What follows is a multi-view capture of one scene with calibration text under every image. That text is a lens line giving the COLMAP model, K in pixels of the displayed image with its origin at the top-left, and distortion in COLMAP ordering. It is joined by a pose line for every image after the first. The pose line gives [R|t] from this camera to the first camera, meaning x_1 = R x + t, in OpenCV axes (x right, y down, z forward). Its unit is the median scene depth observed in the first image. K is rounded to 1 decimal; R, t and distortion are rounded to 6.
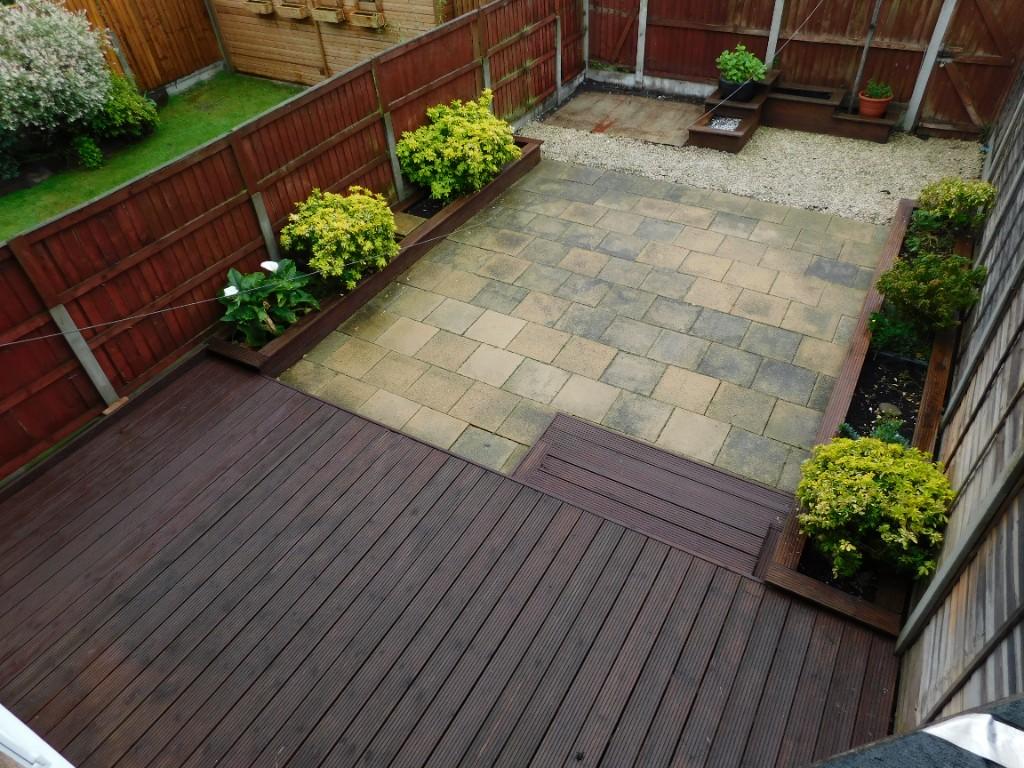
lens RADIAL K [[690.2, 0, 512.4], [0, 690.2, 386.1], [0, 0, 1]] dist [-0.064477, 0.047221]
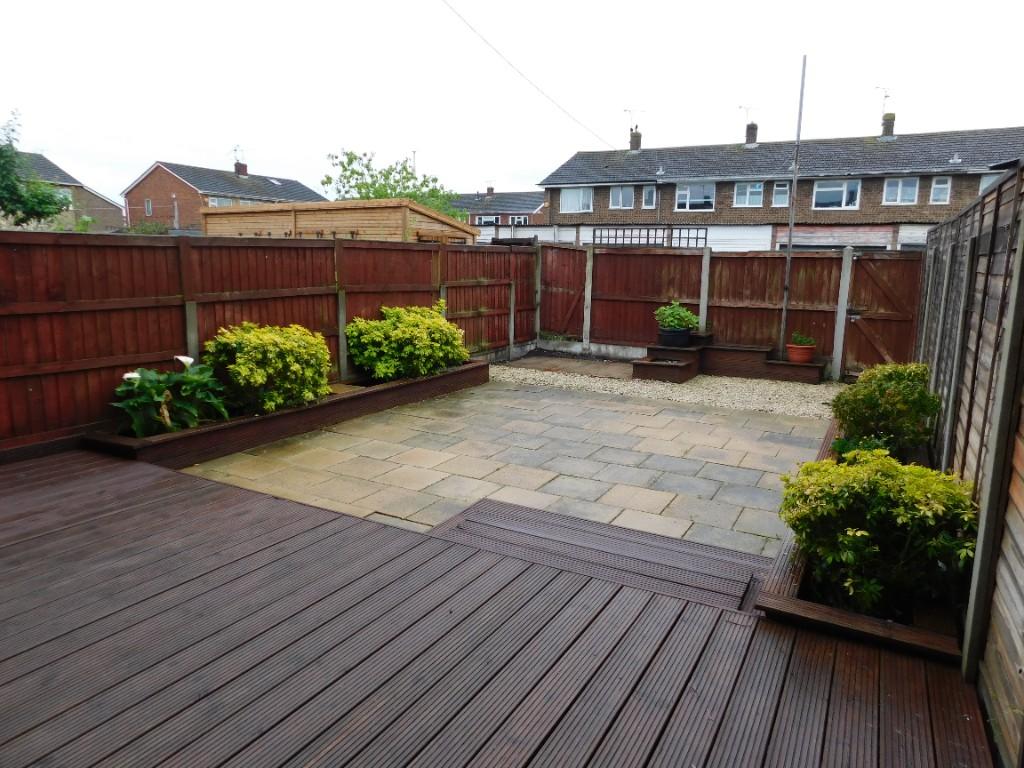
lens RADIAL K [[690.2, 0, 516.9], [0, 690.2, 382.9], [0, 0, 1]] dist [-0.064477, 0.047221]
pose [[0.996415, 0.069819, 0.047785, 0.039381], [-0.033718, 0.845710, -0.532577, 0.252282], [-0.077596, 0.529056, 0.845032, 0.159142]]
